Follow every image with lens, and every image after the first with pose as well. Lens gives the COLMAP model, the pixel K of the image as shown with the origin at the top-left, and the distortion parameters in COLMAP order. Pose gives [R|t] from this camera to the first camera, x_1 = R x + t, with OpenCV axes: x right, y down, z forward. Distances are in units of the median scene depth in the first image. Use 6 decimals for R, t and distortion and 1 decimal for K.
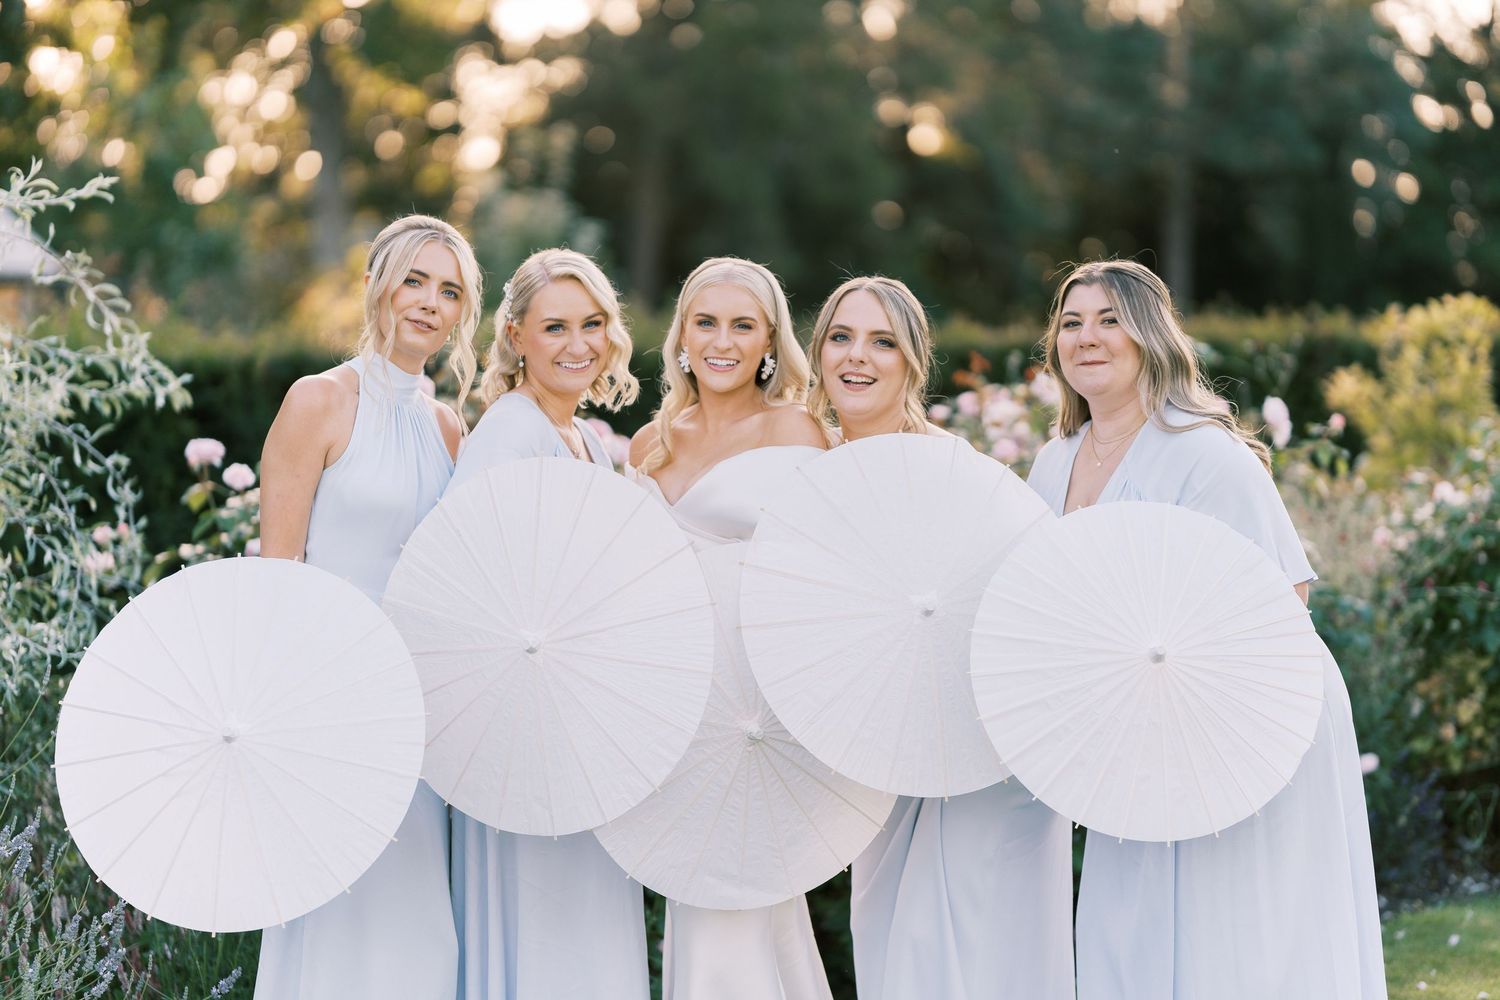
lens RADIAL K [[3699.0, 0, 750.0], [0, 3699.0, 500.0], [0, 0, 1]] dist [0.006110, -0.331068]
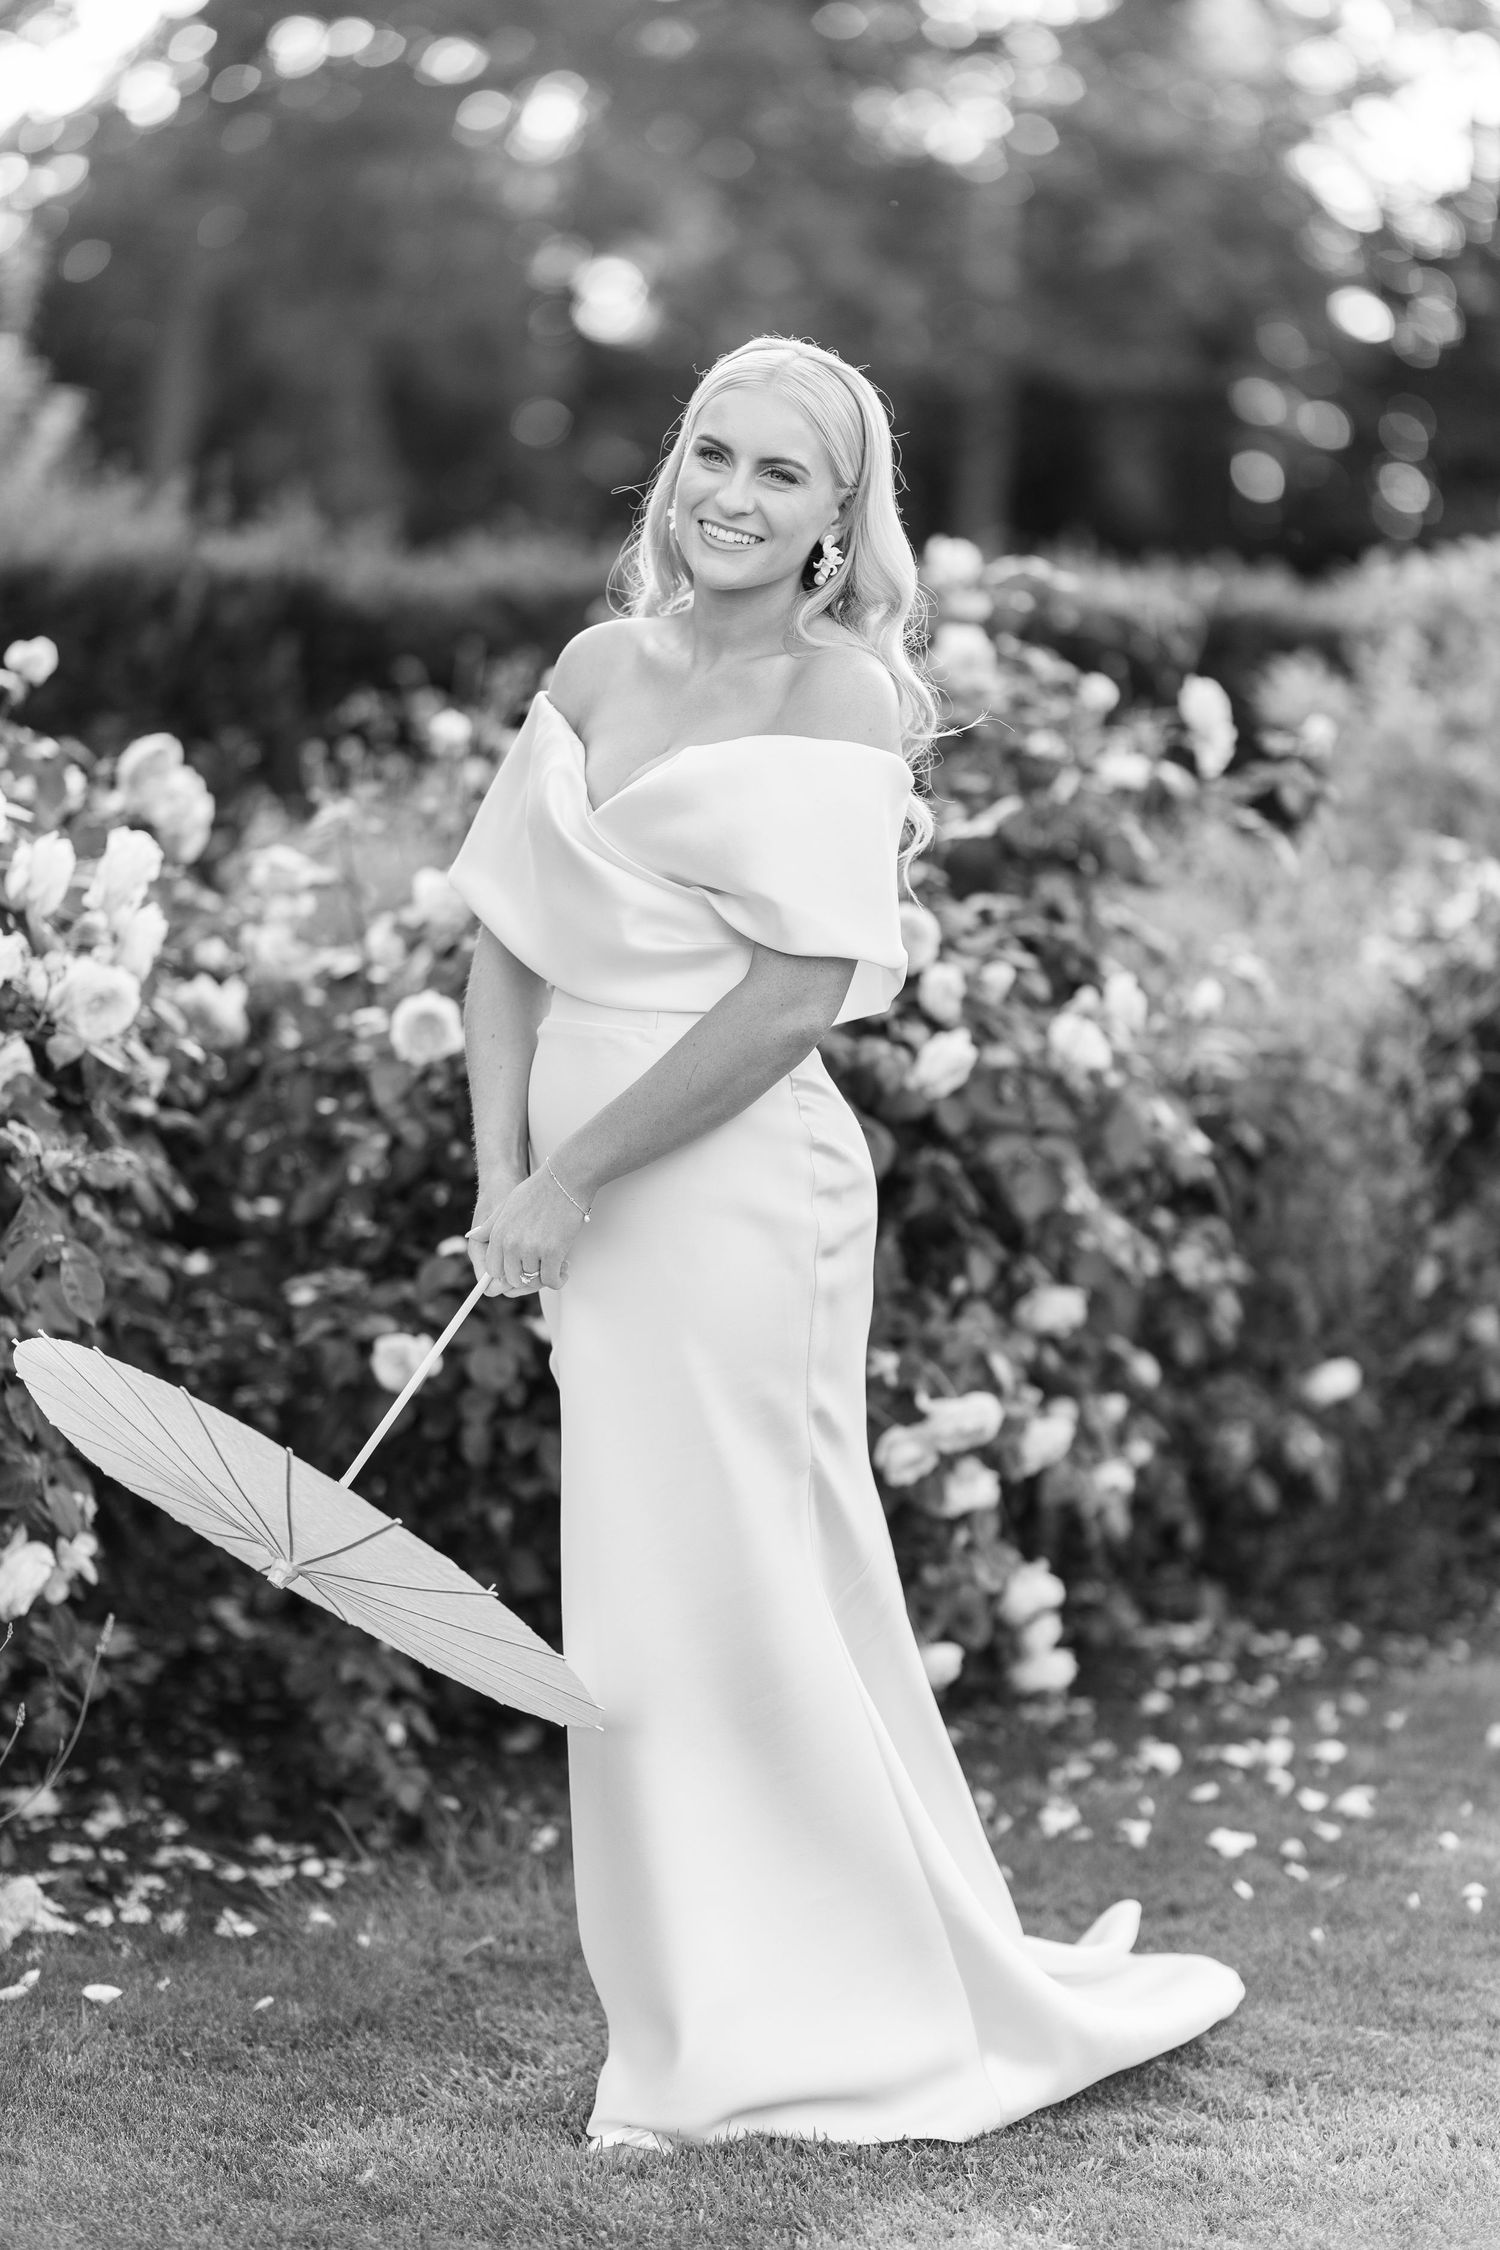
lens RADIAL K [[5548.5, 0, 750.0], [0, 5548.5, 1125.0], [0, 0, 1]] dist [0.006110, -0.331068]
pose [[0.995913, 0.043996, 0.078877, 0.017384], [-0.047672, 0.997833, 0.045341, 0.002387], [-0.076712, -0.048916, 0.995853, 0.204475]]
